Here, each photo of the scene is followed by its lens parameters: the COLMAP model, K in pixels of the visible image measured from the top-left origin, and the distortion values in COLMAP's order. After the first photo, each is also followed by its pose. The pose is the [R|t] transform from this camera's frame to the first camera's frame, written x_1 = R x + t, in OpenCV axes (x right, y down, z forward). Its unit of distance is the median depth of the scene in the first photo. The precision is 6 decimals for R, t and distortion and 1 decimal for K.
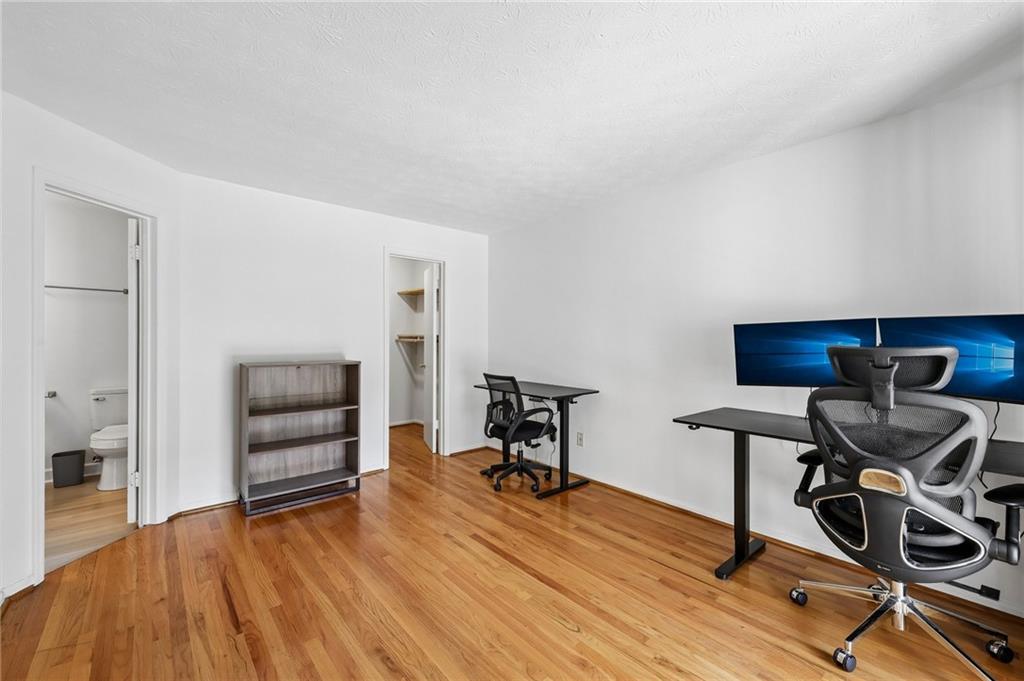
lens RADIAL K [[411.6, 0, 506.8], [0, 411.6, 337.5], [0, 0, 1]] dist [-0.004594, 0.000308]
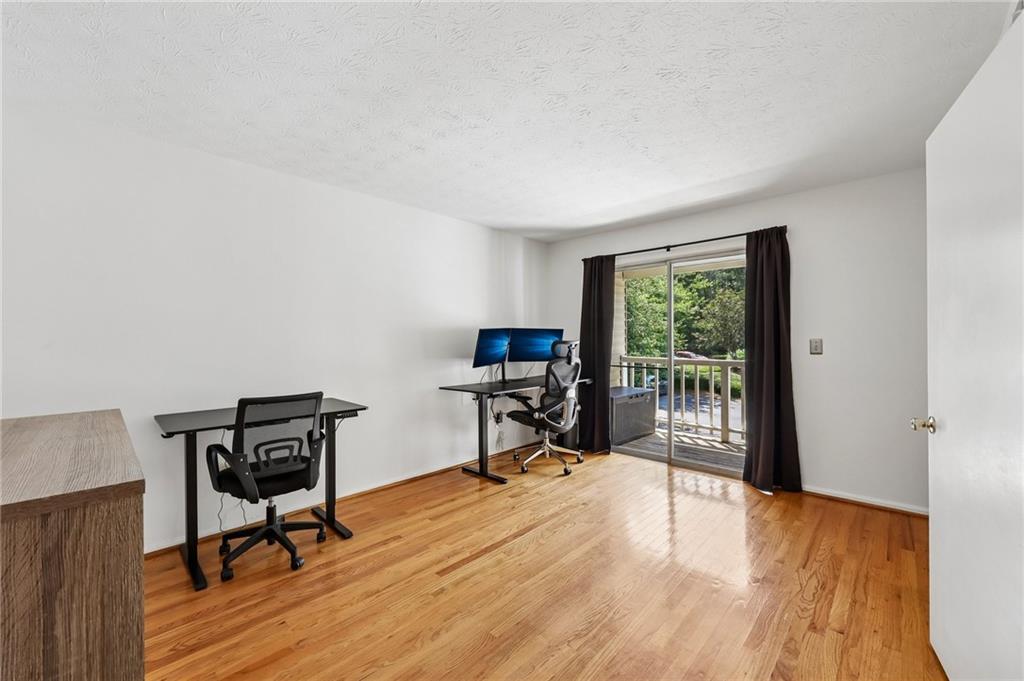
lens RADIAL K [[411.6, 0, 506.7], [0, 411.6, 336.9], [0, 0, 1]] dist [-0.004594, 0.000308]
pose [[-0.075784, -0.008574, 0.997087, -1.029057], [0.006107, 0.999940, 0.009062, -0.016682], [-0.997106, 0.006776, -0.075727, 1.017898]]
